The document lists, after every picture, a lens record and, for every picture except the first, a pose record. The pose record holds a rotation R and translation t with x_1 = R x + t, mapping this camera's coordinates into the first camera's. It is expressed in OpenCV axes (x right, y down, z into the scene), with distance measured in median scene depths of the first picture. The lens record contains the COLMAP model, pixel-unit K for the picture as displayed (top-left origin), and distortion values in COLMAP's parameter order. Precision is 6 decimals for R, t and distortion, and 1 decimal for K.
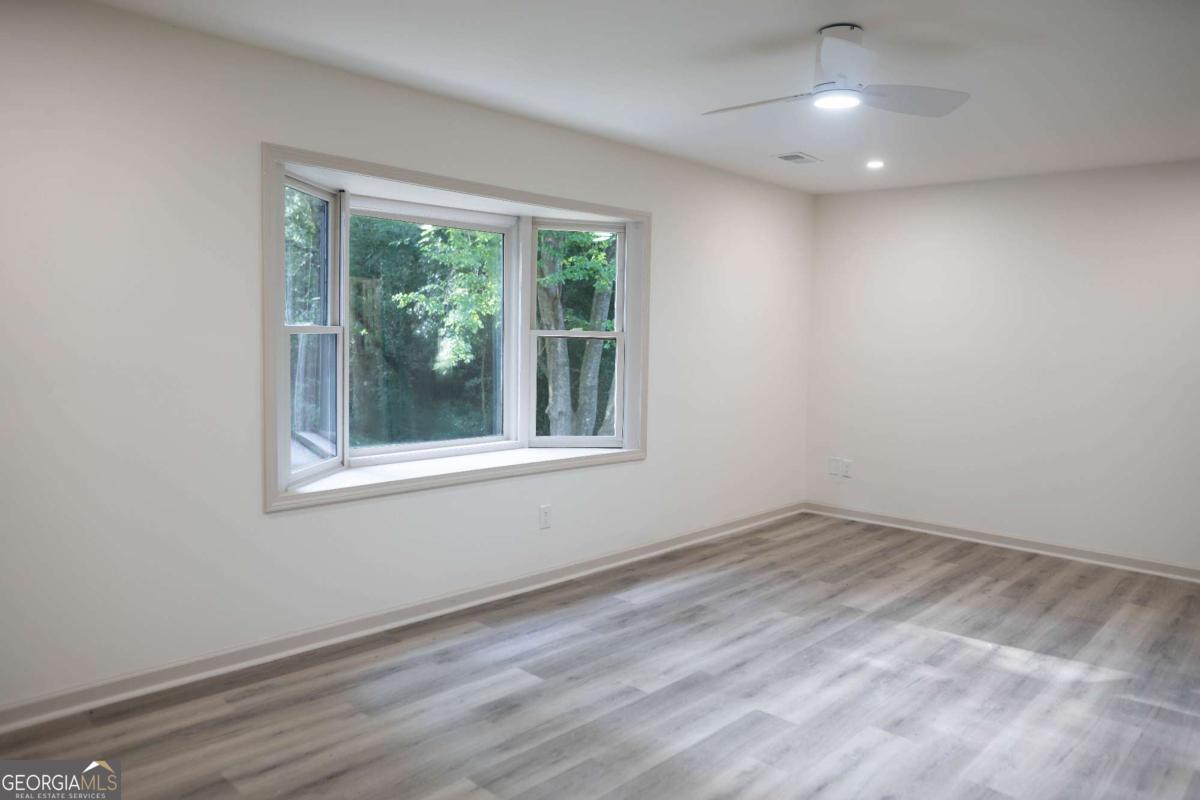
lens RADIAL K [[833.3, 0, 595.7], [0, 833.3, 401.8], [0, 0, 1]] dist [-0.049065, 0.025745]
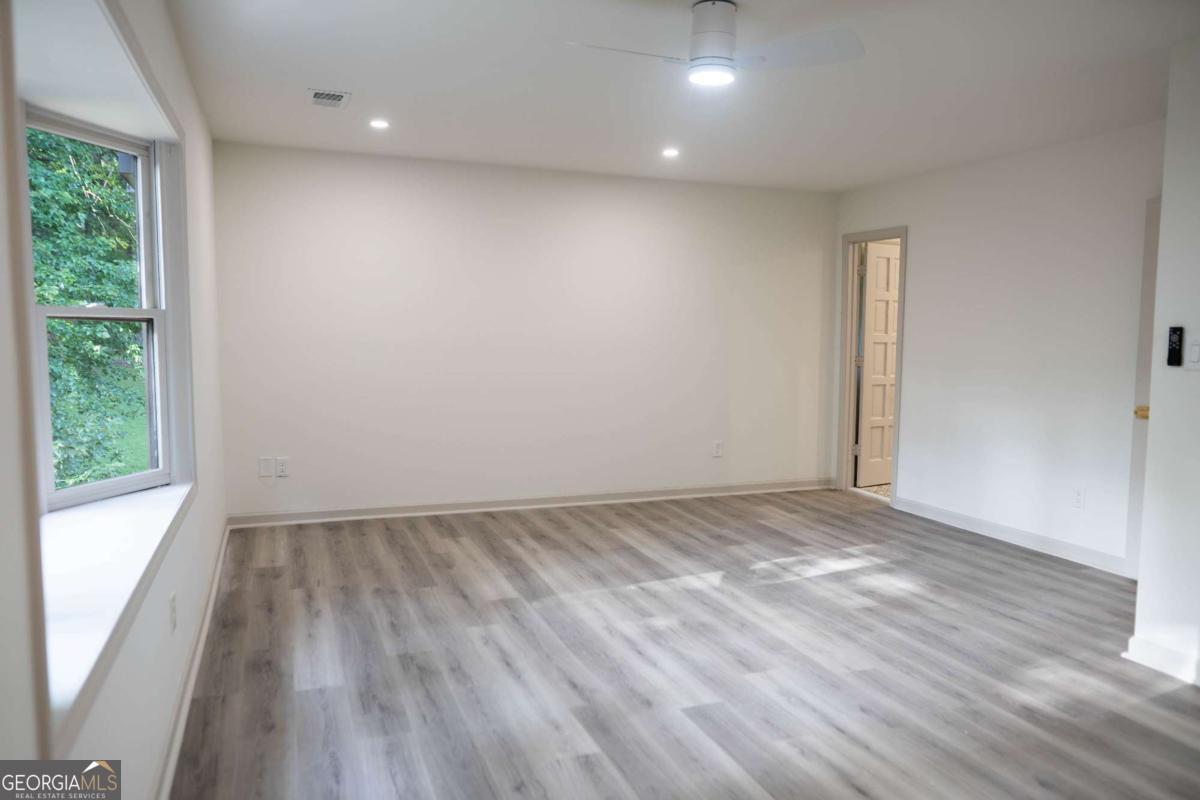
lens RADIAL K [[833.3, 0, 596.5], [0, 833.3, 396.0], [0, 0, 1]] dist [-0.049065, 0.025745]
pose [[0.431609, -0.091048, 0.897454, -0.515959], [0.076607, 0.994999, 0.064102, -0.038197], [-0.898802, 0.041085, 0.436425, 0.519511]]
